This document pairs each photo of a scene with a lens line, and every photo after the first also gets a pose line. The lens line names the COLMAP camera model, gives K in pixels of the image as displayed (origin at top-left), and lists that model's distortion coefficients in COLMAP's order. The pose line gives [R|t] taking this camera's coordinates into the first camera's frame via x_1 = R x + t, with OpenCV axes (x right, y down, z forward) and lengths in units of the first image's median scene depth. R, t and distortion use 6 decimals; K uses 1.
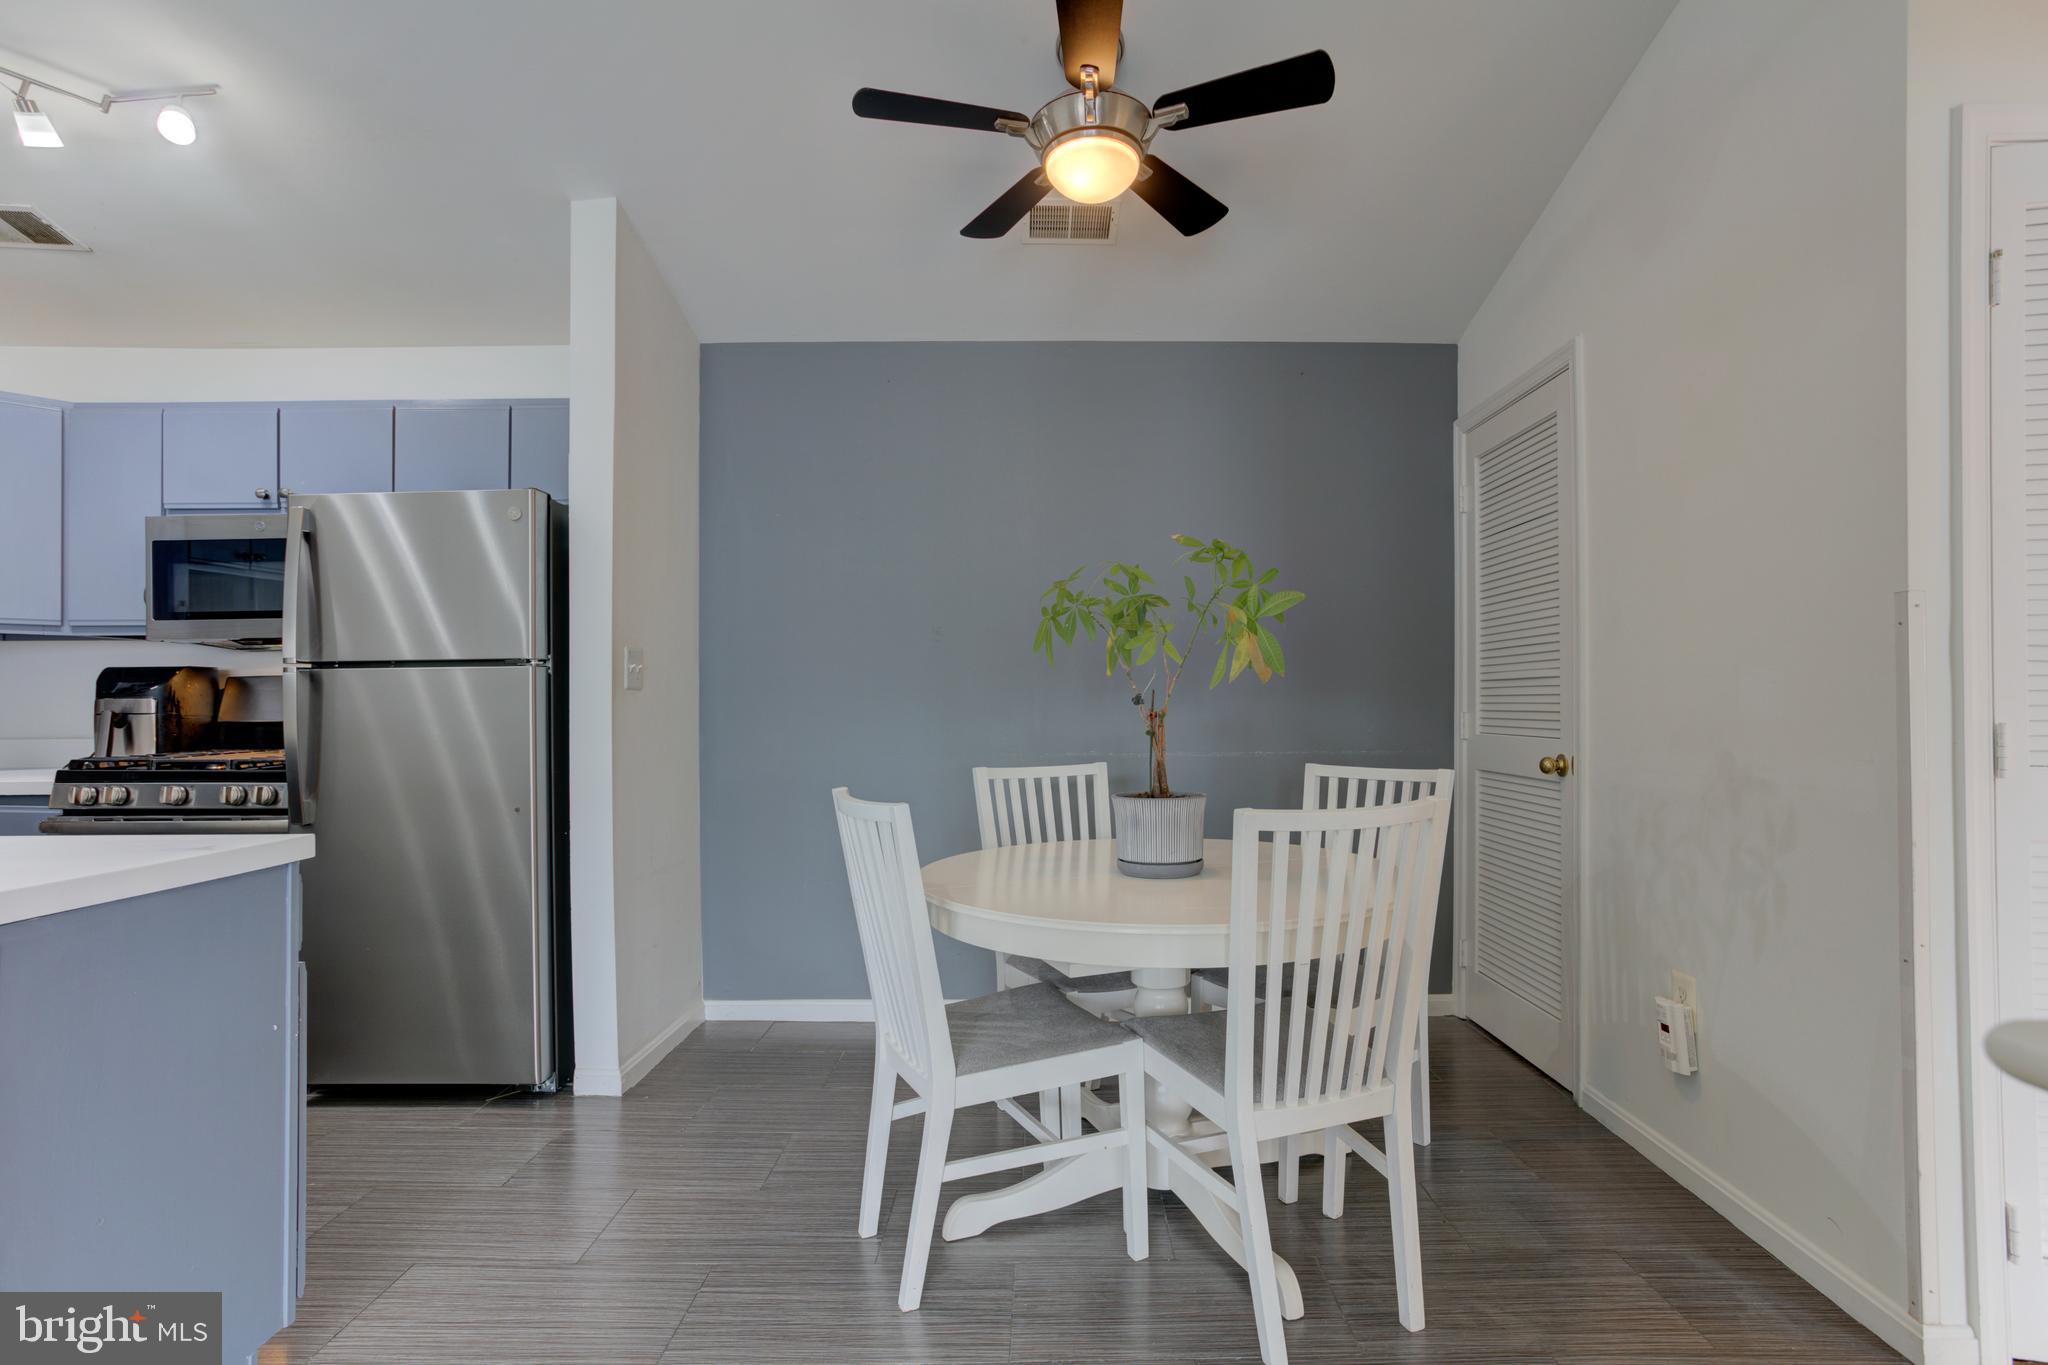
lens RADIAL K [[1017.3, 0, 1038.2], [0, 1017.3, 690.2], [0, 0, 1]] dist [-0.030298, 0.011563]
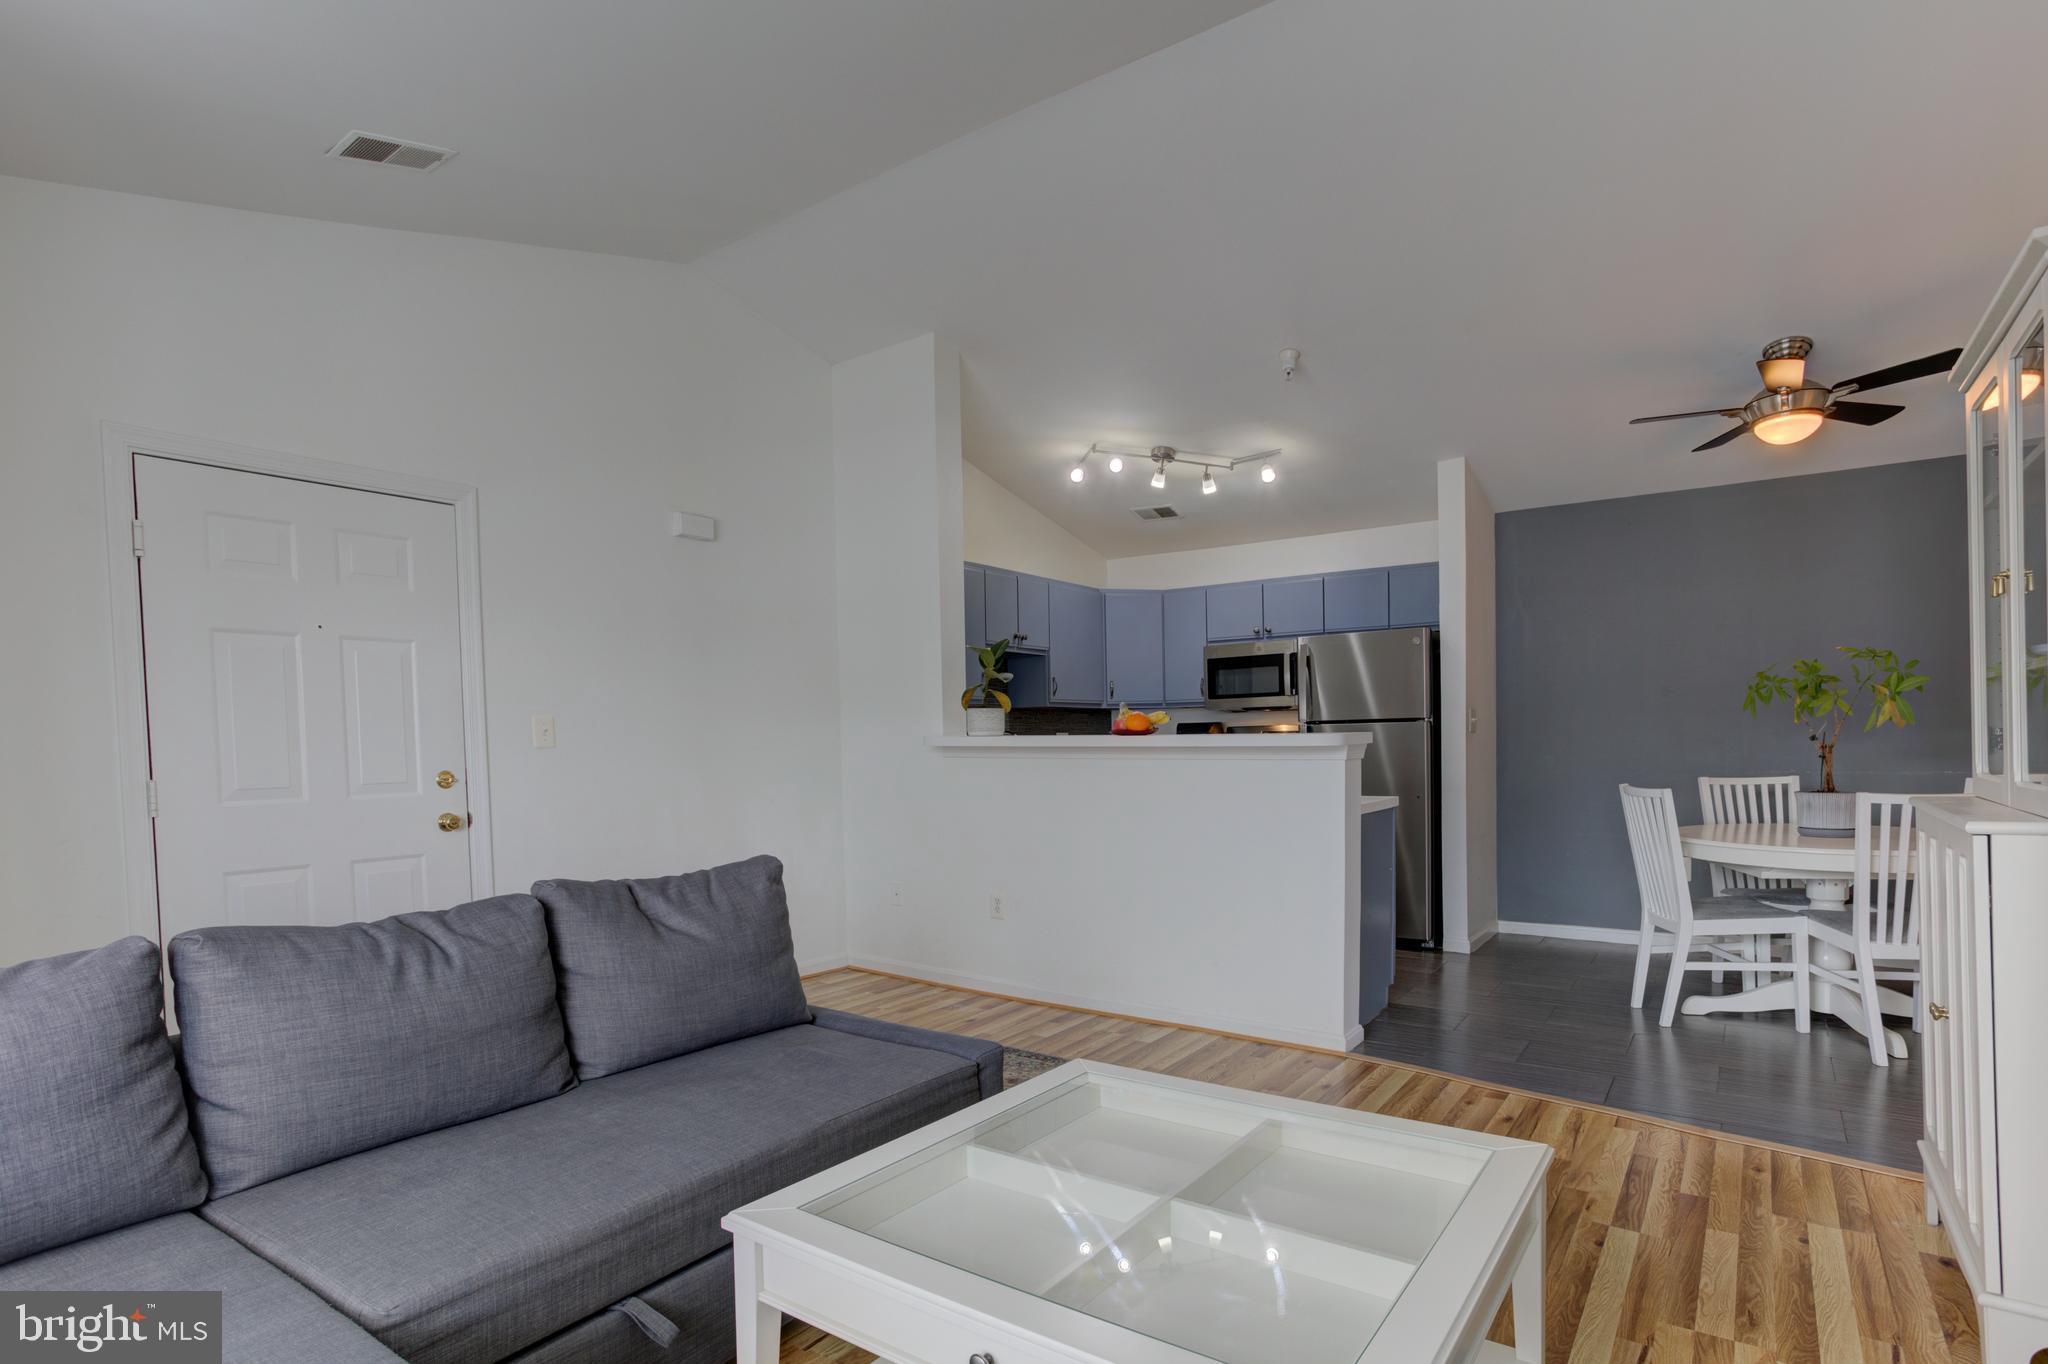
lens RADIAL K [[1017.3, 0, 1024.1], [0, 1017.3, 775.8], [0, 0, 1]] dist [-0.030298, 0.011563]
pose [[0.809998, 0.011545, -0.586319, 0.006299], [0.024517, 0.998265, 0.053526, -0.040982], [0.585920, -0.057731, 0.808310, -0.970917]]
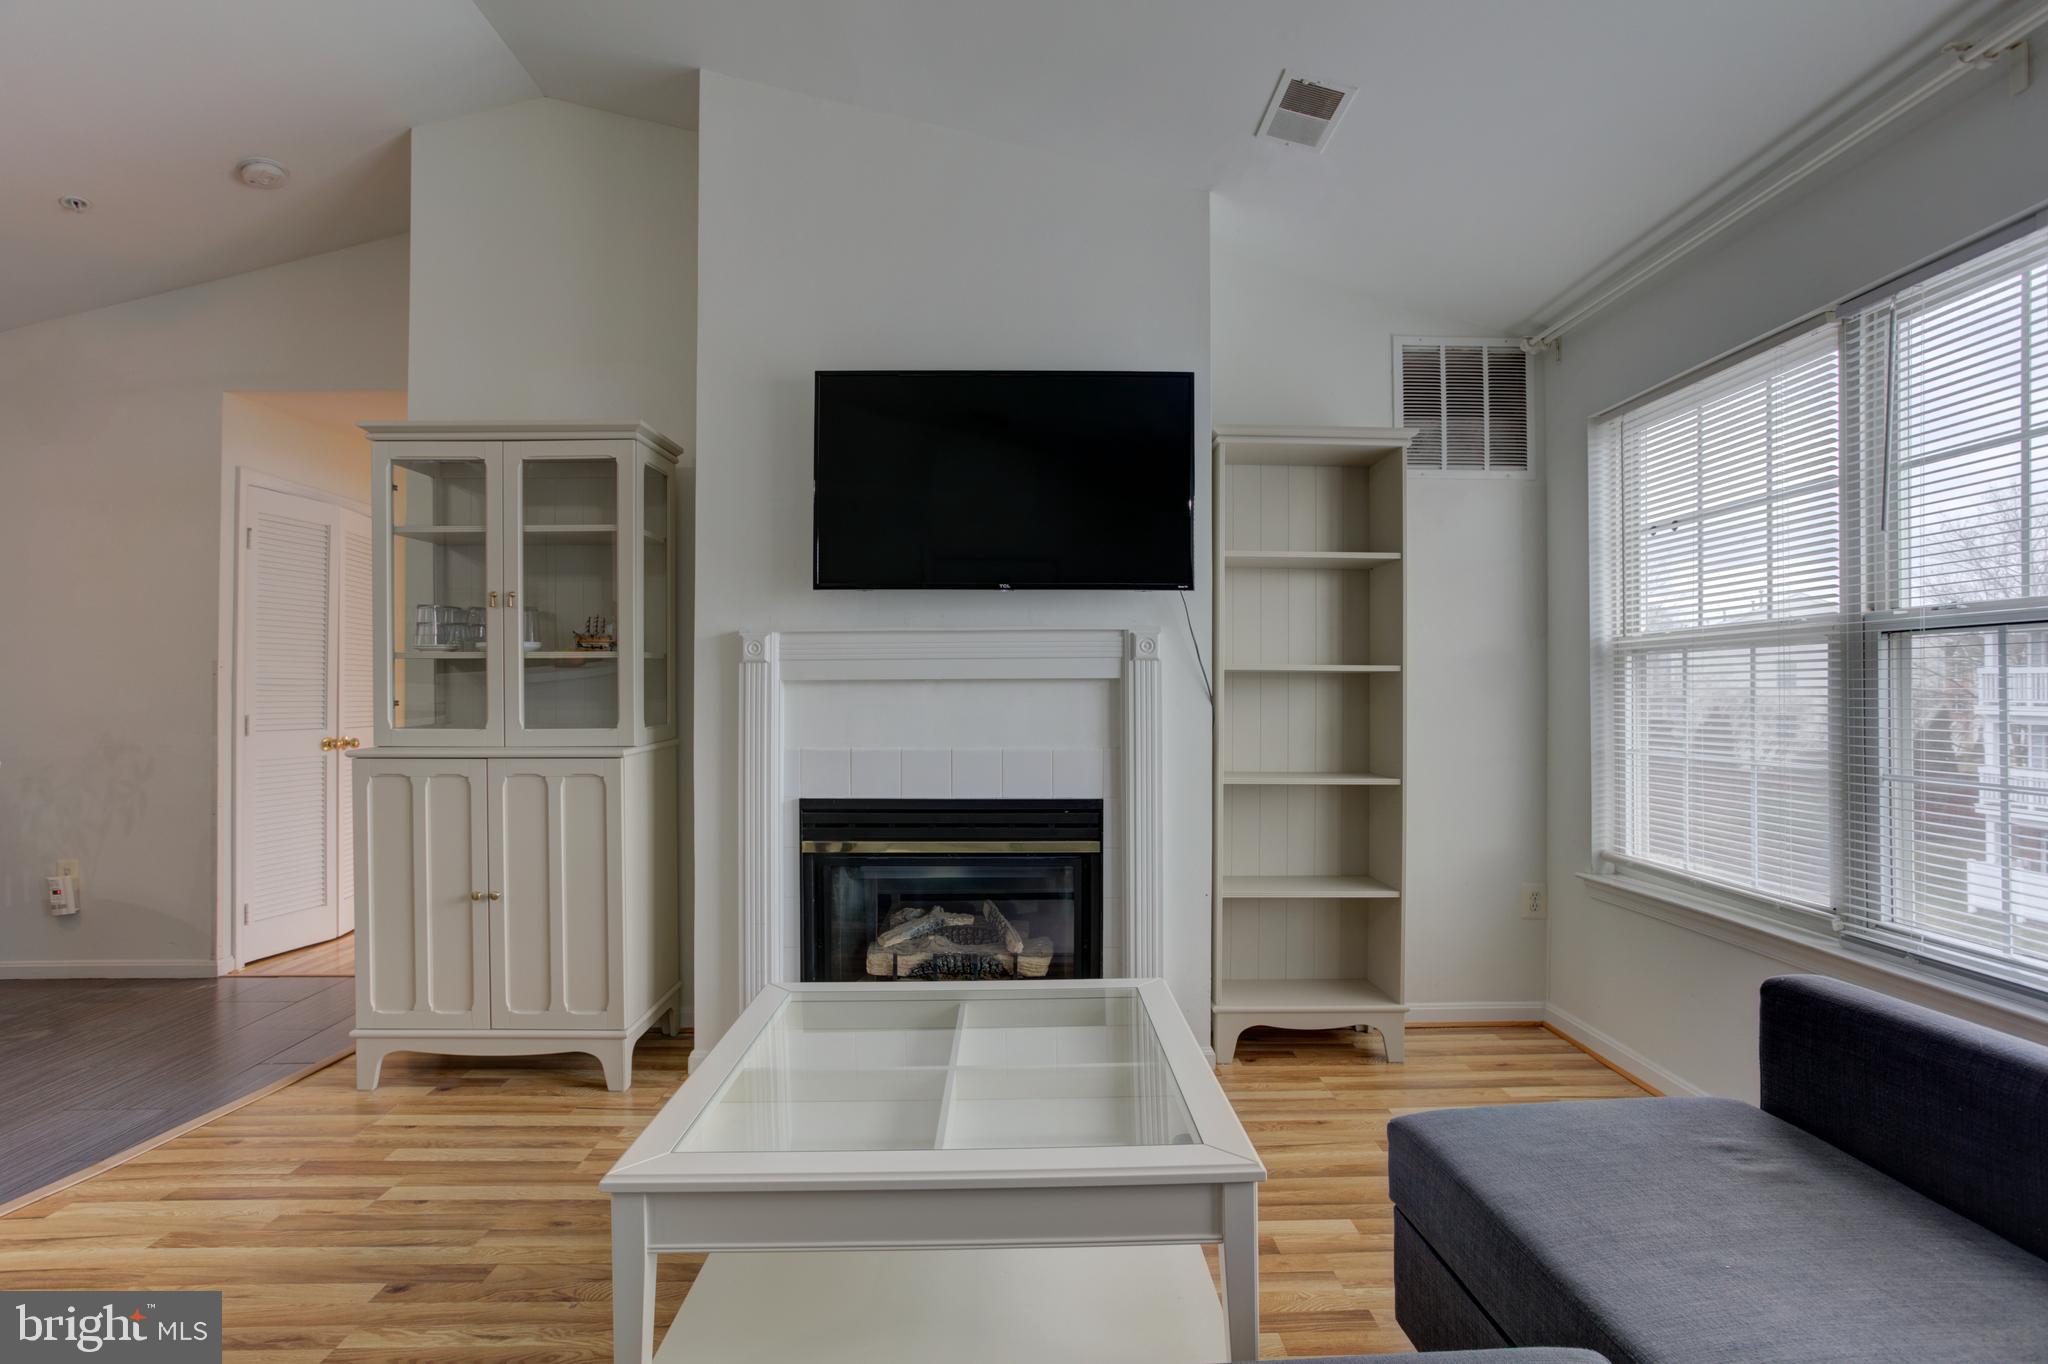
lens RADIAL K [[946.6, 0, 998.2], [0, 946.6, 684.1], [0, 0, 1]] dist [-0.010880, 0.001395]
pose [[-0.012338, 0.010006, 0.999874, -0.855481], [-0.011901, 0.999878, -0.010153, -0.026367], [-0.999853, -0.012024, -0.012217, -0.515619]]
